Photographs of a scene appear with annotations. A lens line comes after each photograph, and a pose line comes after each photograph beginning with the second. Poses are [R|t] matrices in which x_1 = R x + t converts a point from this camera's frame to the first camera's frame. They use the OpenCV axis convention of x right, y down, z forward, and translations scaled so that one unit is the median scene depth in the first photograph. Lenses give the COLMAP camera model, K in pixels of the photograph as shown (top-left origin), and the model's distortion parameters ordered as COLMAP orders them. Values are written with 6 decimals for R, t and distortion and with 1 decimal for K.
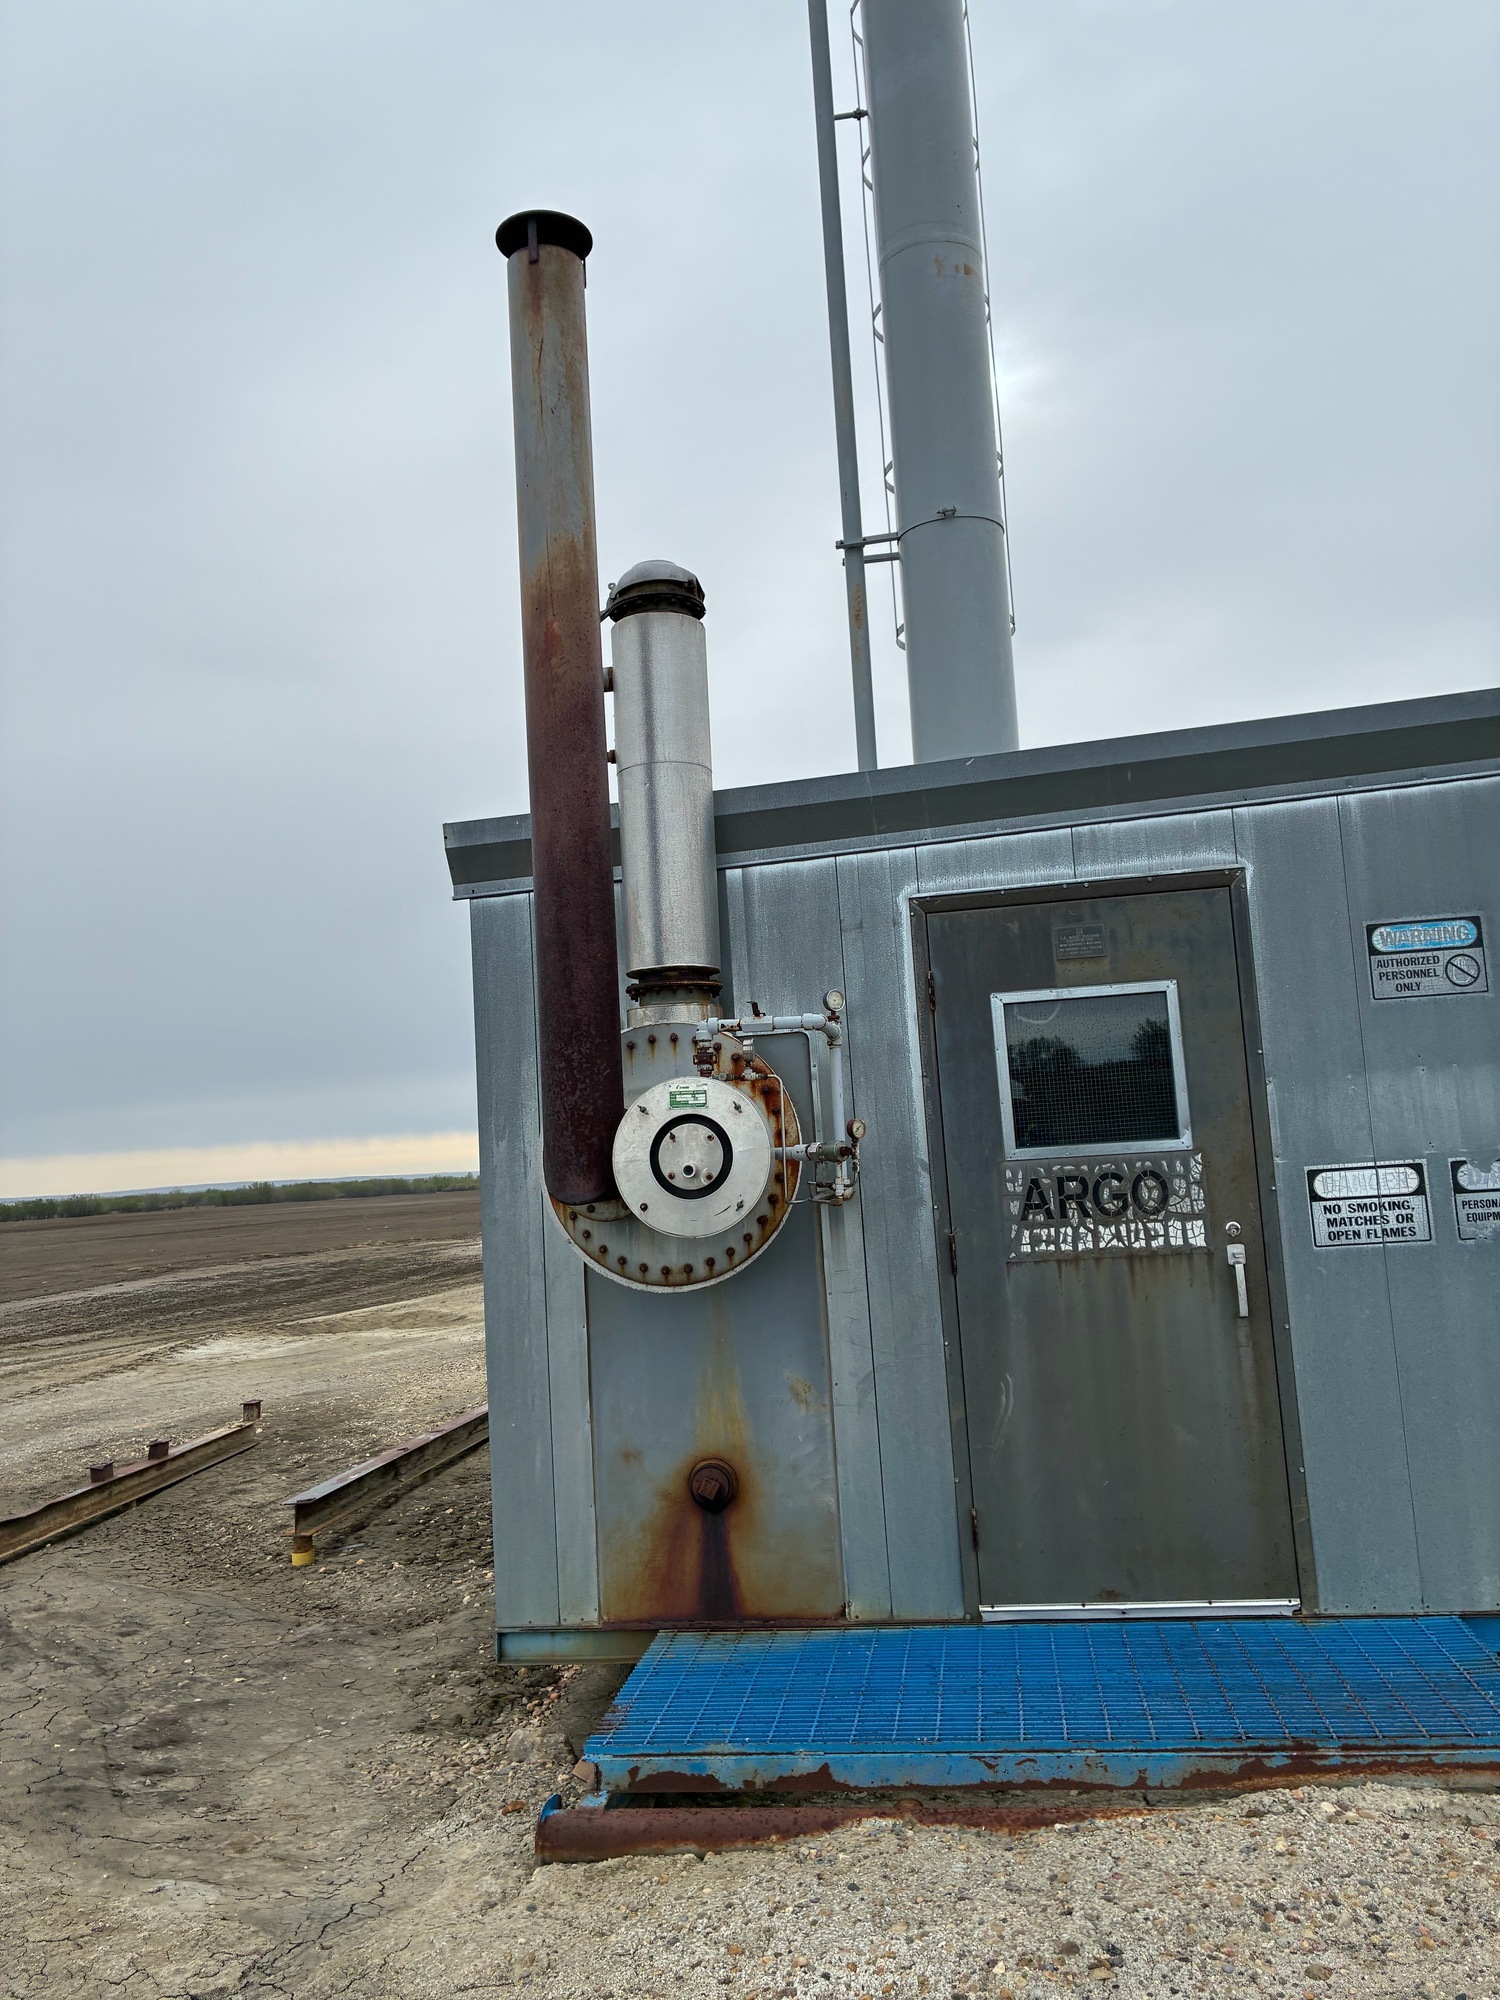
lens RADIAL K [[1522.3, 0, 741.3], [0, 1522.3, 1005.6], [0, 0, 1]] dist [0.046252, -0.052809]
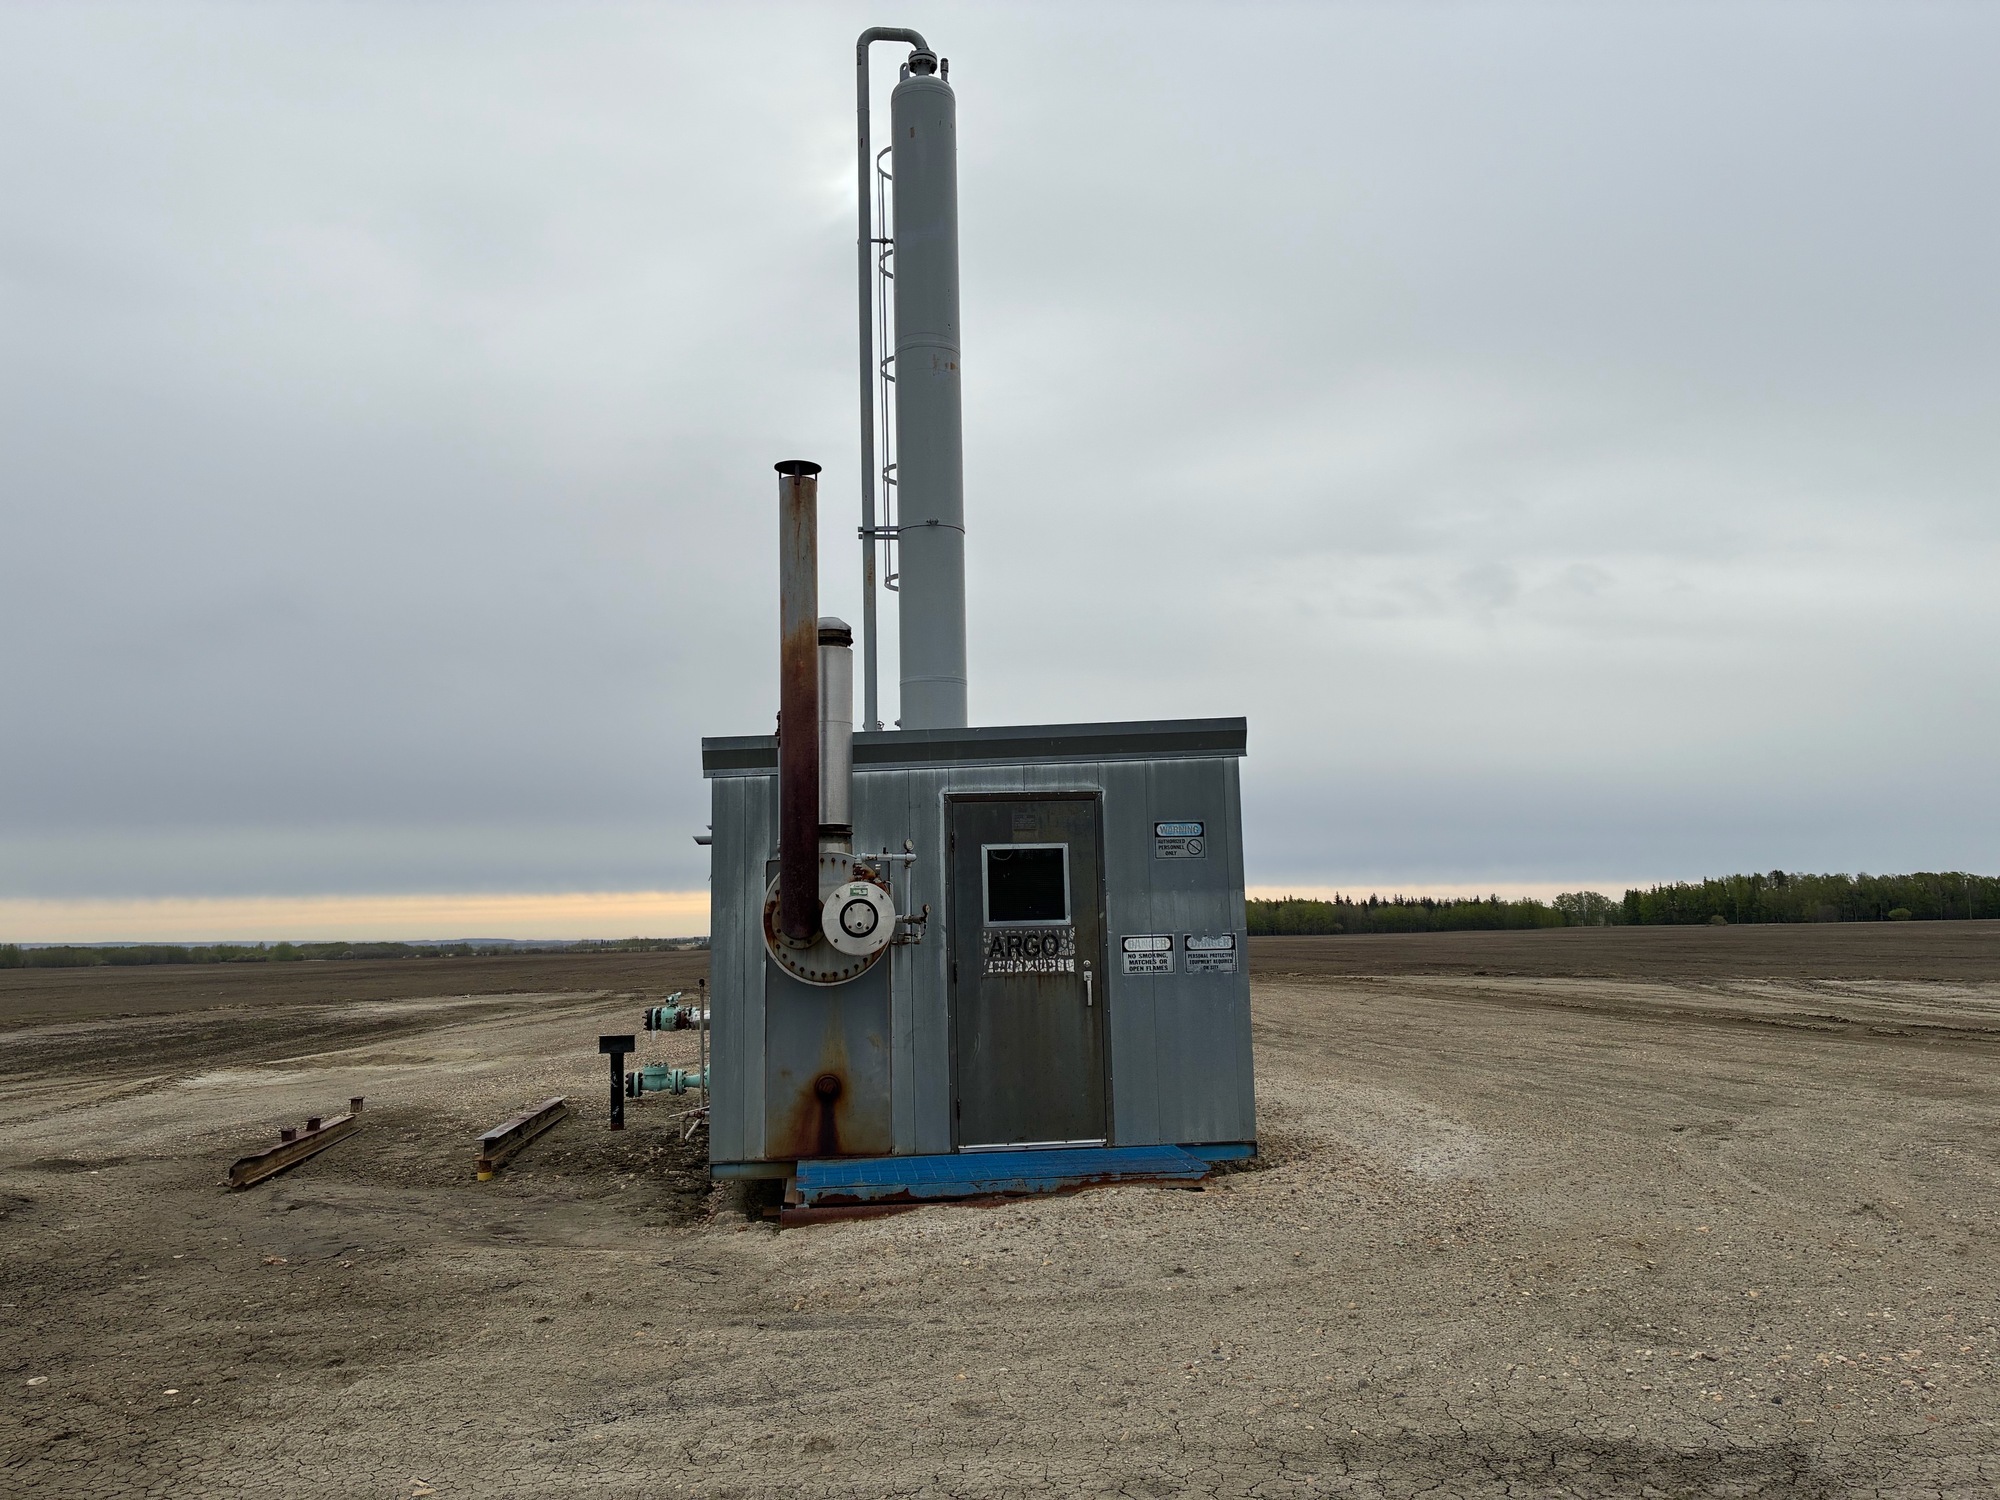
lens RADIAL K [[1522.3, 0, 998.0], [0, 1522.3, 748.0], [0, 0, 1]] dist [0.046252, -0.052809]
pose [[0.962178, 0.070001, 0.263275, -0.362511], [-0.062566, 0.997372, -0.036528, -0.064431], [-0.265140, 0.018674, 0.964029, -0.975322]]
